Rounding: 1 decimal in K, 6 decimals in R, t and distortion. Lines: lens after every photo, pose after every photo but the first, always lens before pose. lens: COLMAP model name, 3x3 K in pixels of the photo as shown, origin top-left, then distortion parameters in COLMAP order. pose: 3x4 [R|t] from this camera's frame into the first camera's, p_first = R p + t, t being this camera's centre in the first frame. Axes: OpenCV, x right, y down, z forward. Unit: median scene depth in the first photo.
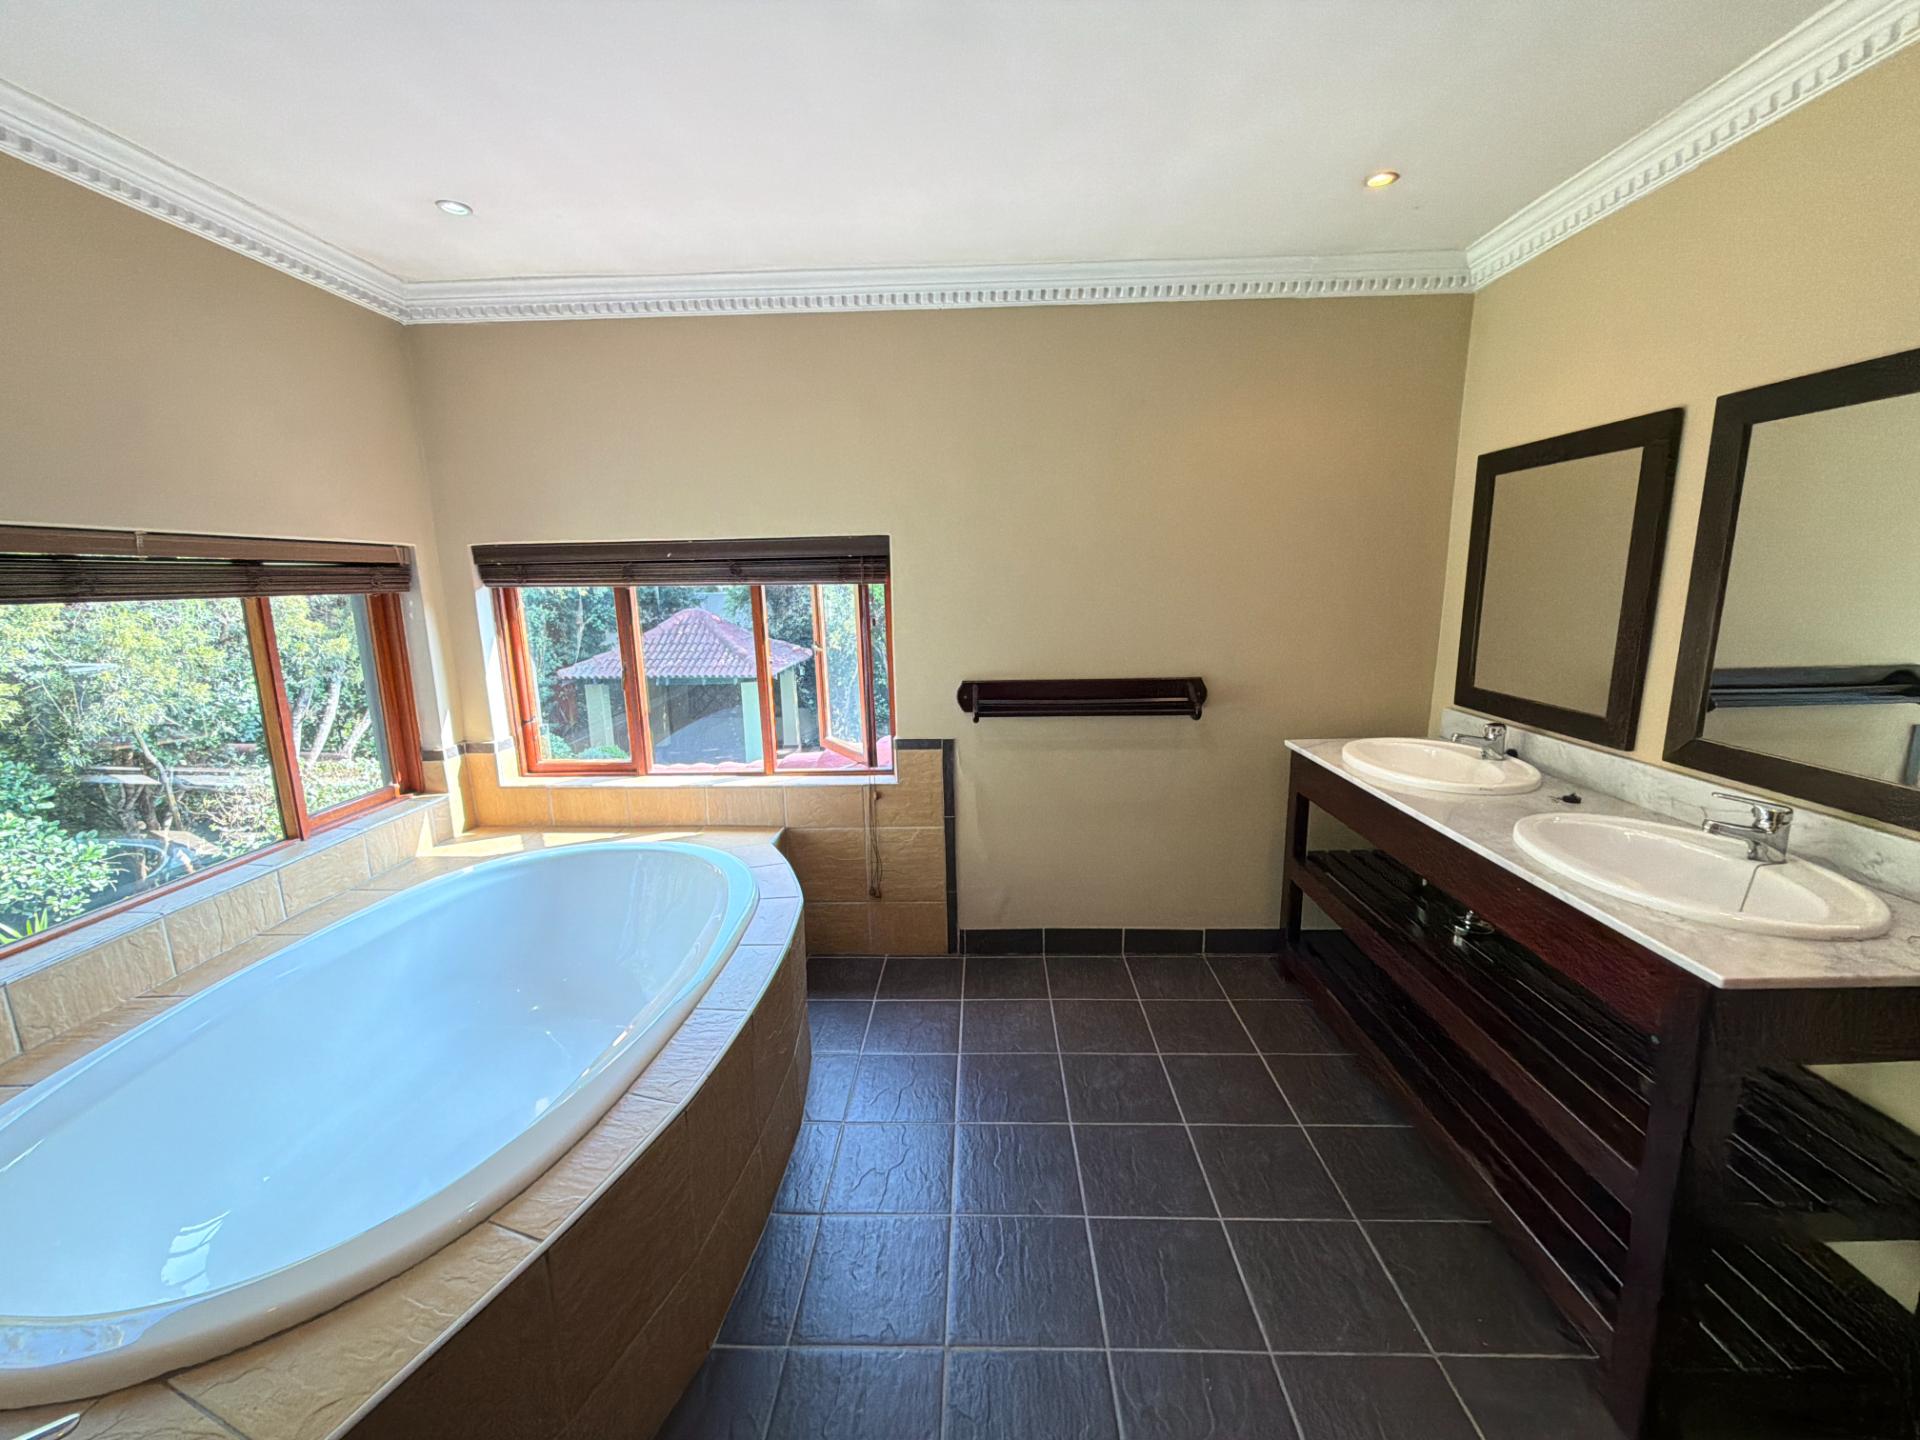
lens RADIAL K [[769.9, 0, 948.7], [0, 769.9, 718.5], [0, 0, 1]] dist [0.001914, -0.000562]
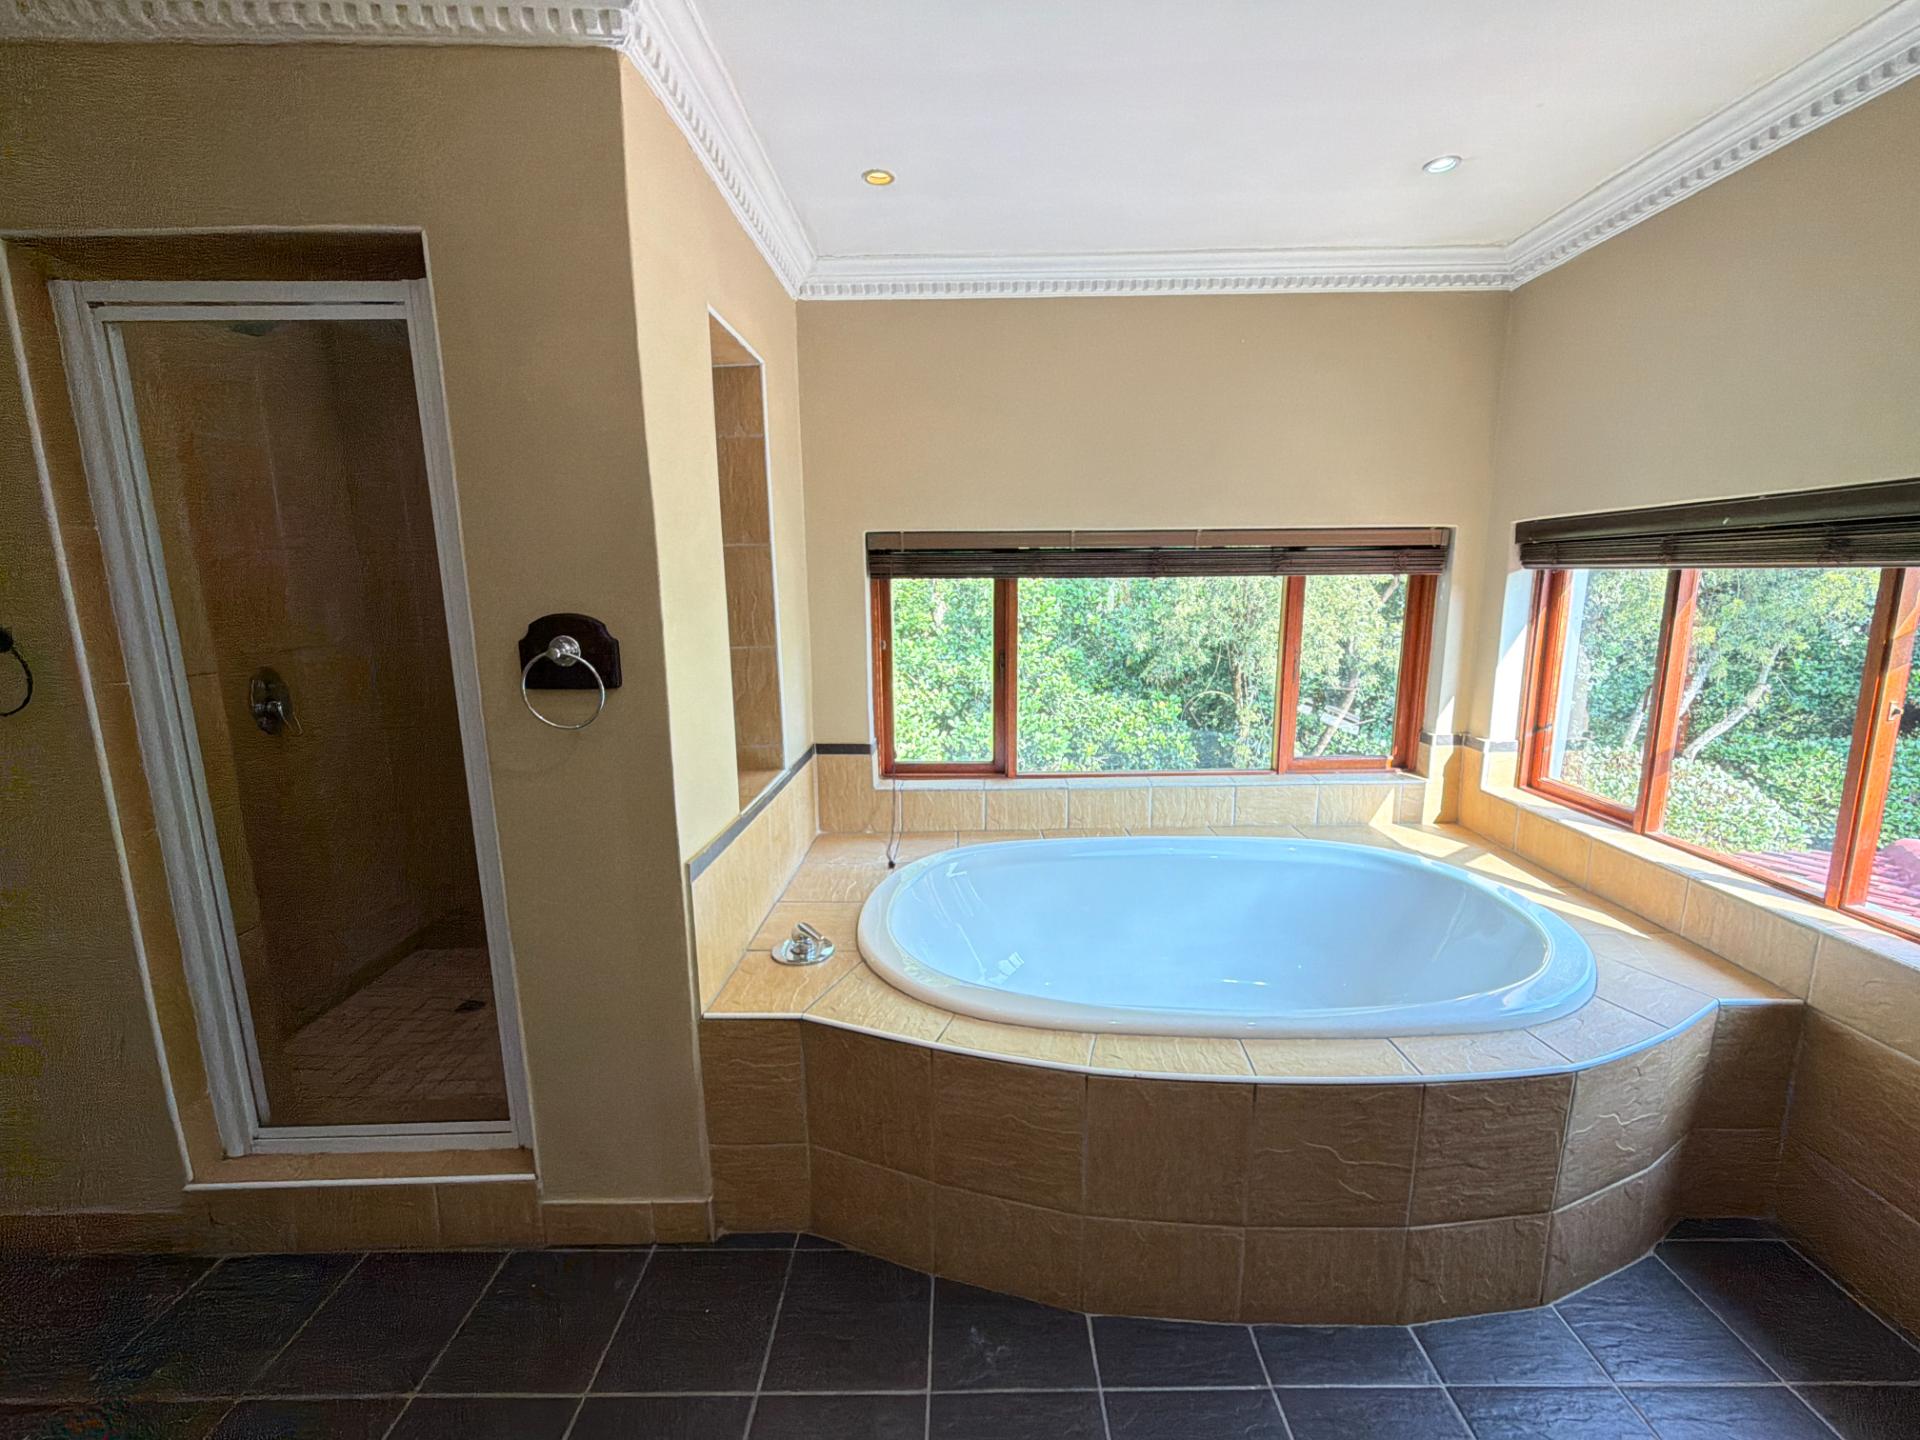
lens RADIAL K [[769.9, 0, 959.8], [0, 769.9, 719.0], [0, 0, 1]] dist [0.001914, -0.000562]
pose [[0.047437, 0.196138, -0.979428, 0.276746], [-0.173196, 0.967295, 0.185320, -0.056922], [0.983744, 0.160842, 0.079856, 0.324957]]
